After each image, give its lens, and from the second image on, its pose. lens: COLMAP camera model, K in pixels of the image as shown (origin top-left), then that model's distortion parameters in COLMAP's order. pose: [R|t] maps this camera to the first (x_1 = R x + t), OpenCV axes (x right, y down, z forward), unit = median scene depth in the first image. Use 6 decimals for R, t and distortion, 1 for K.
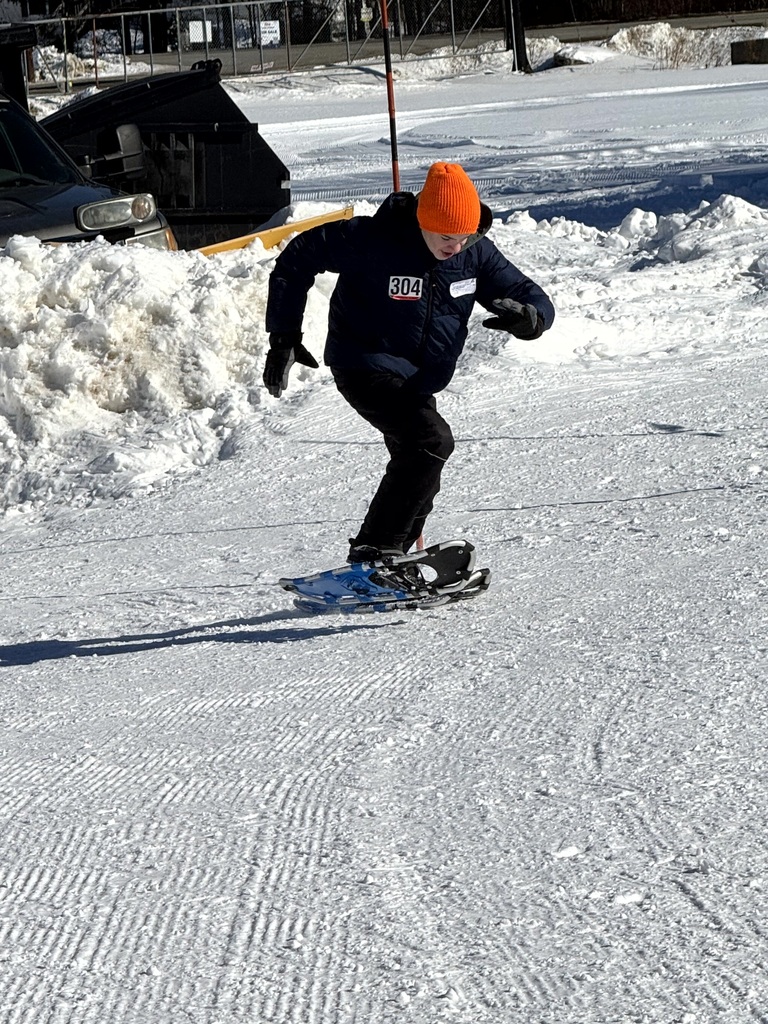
lens RADIAL K [[5325.4, 0, 384.3], [0, 5325.4, 511.6], [0, 0, 1]] dist [0.280389, 0.000000]
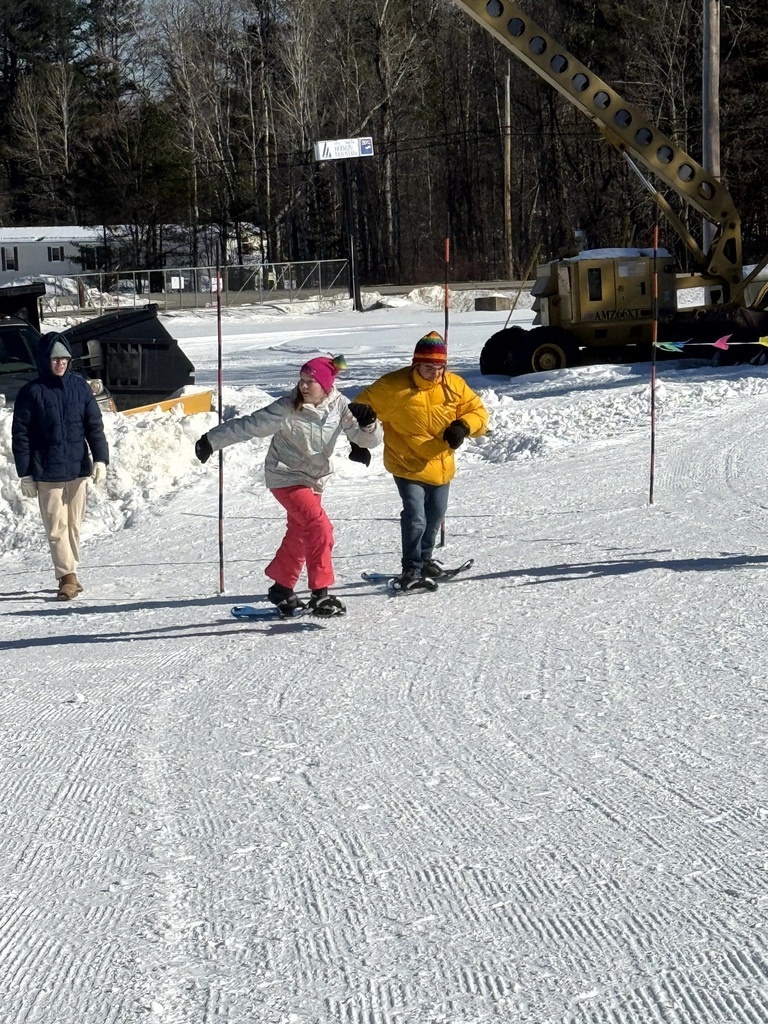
lens RADIAL K [[3012.4, 0, 388.4], [0, 3012.4, 502.3], [0, 0, 1]] dist [0.168300, 0.000000]
pose [[0.999138, 0.029477, 0.029246, 0.028217], [-0.028973, 0.999427, -0.017508, -0.003334], [-0.029745, 0.016645, 0.999419, -0.025874]]
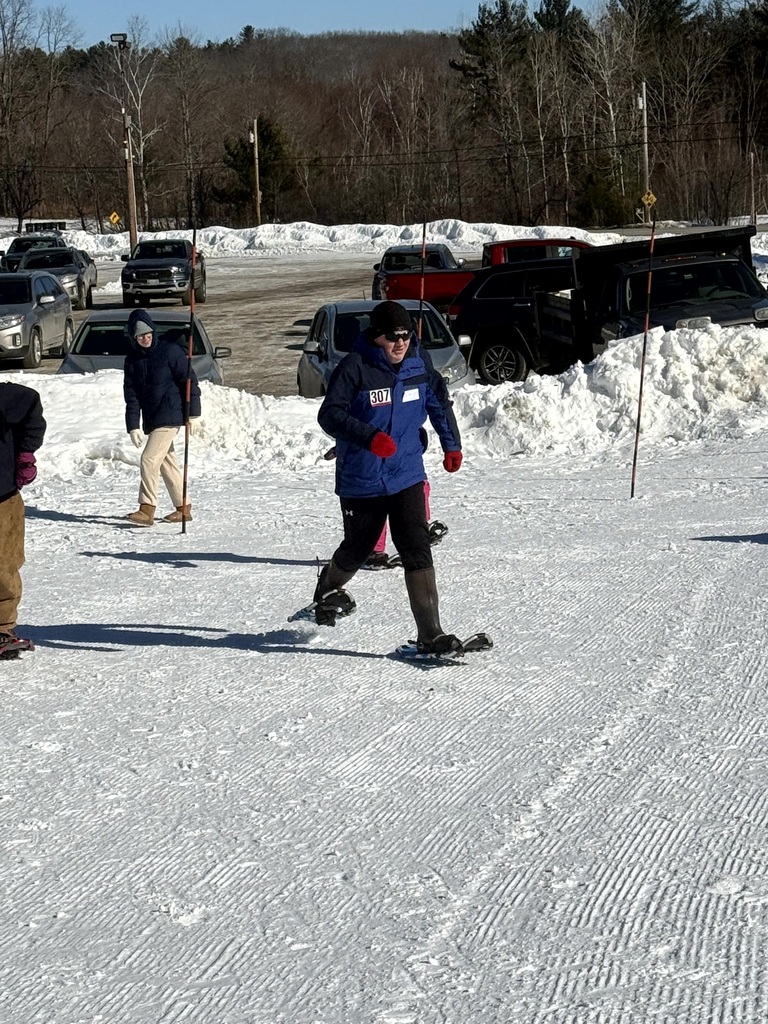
lens RADIAL K [[2661.4, 0, 384.3], [0, 2661.4, 512.0], [0, 0, 1]] dist [0.196631, 0.000000]
pose [[0.964294, 0.056996, -0.258628, 0.102051], [-0.049429, 0.998140, 0.035673, -0.004512], [0.260181, -0.021616, 0.965318, -0.161122]]
